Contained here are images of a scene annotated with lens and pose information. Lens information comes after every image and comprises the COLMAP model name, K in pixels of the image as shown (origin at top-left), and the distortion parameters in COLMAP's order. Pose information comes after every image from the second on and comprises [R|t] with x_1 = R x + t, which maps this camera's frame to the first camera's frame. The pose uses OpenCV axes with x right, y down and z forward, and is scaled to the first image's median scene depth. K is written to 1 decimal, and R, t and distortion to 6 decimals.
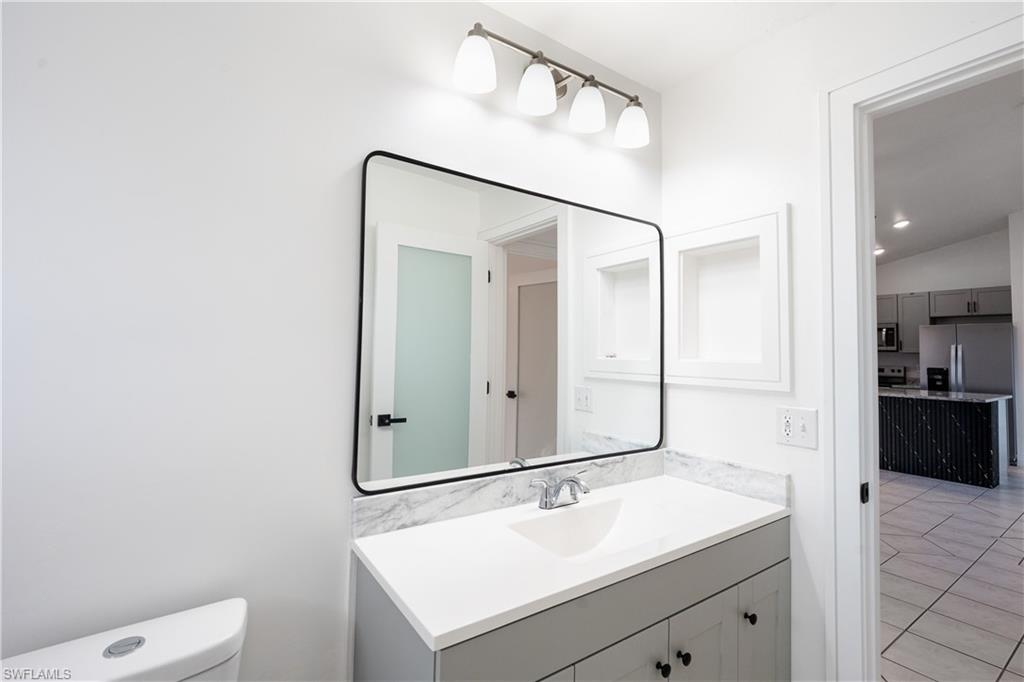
lens RADIAL K [[450.2, 0, 523.4], [0, 450.2, 331.5], [0, 0, 1]] dist [-0.007640, -0.000063]
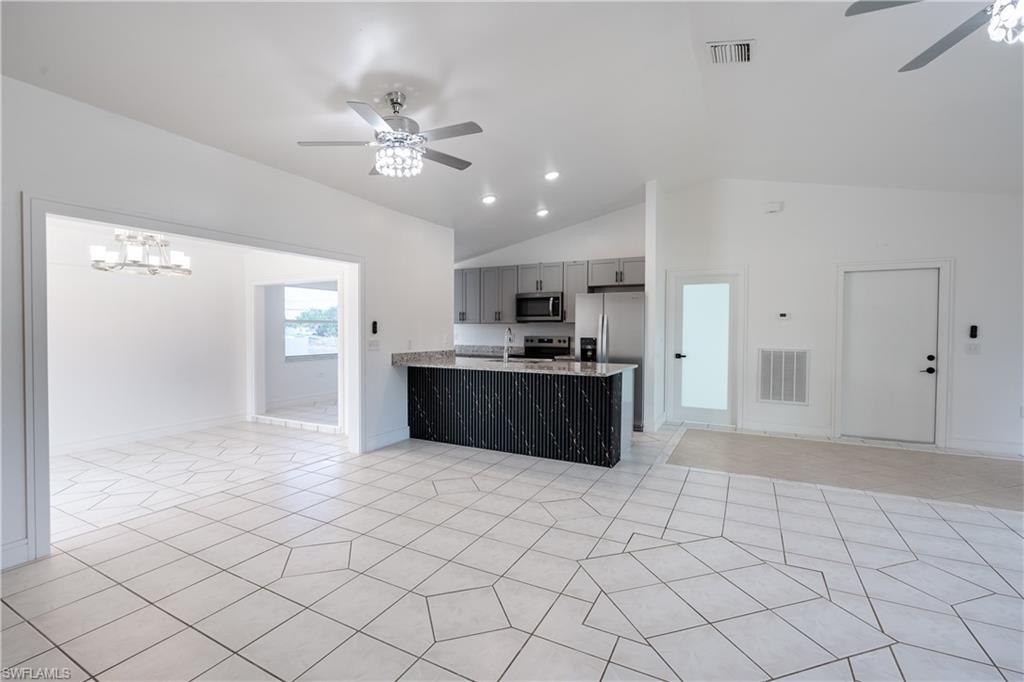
lens RADIAL K [[450.2, 0, 509.6], [0, 450.2, 338.0], [0, 0, 1]] dist [-0.007640, -0.000063]
pose [[0.887470, -0.022332, 0.460323, 1.177284], [-0.010759, 0.997549, 0.069138, 0.057974], [-0.460739, -0.066310, 0.885055, 0.776167]]
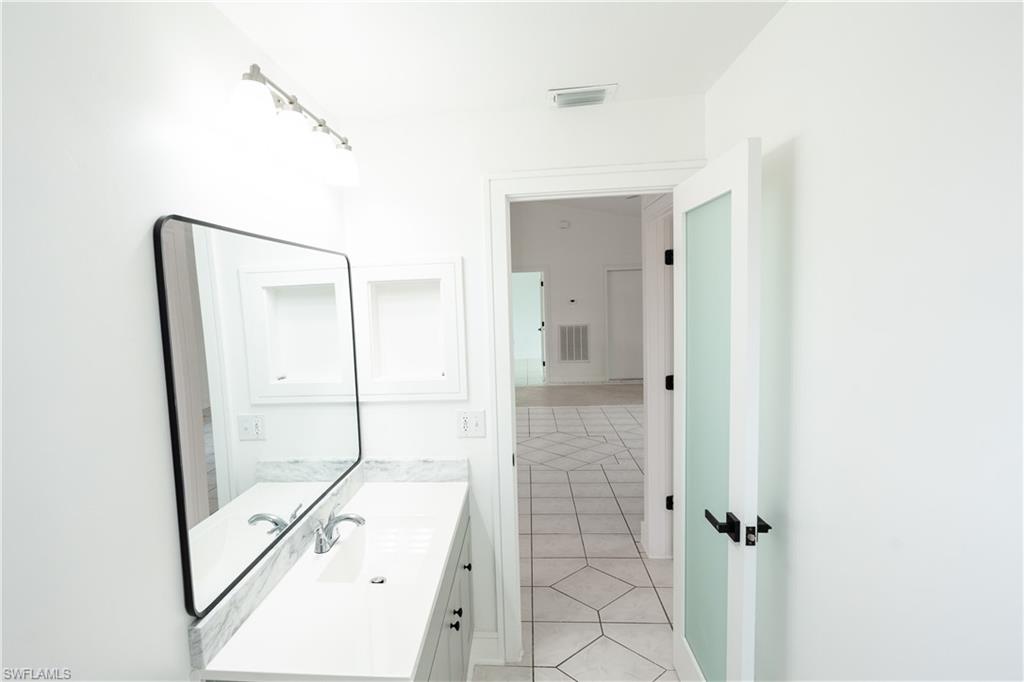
lens RADIAL K [[518.4, 0, 468.0], [0, 518.4, 347.7], [0, 0, 1]] dist [0.007874, 0.000301]
pose [[0.655038, -0.113444, 0.747031, -0.437616], [0.017266, 0.990654, 0.135300, -0.182306], [-0.755398, -0.075729, 0.650875, -0.007703]]
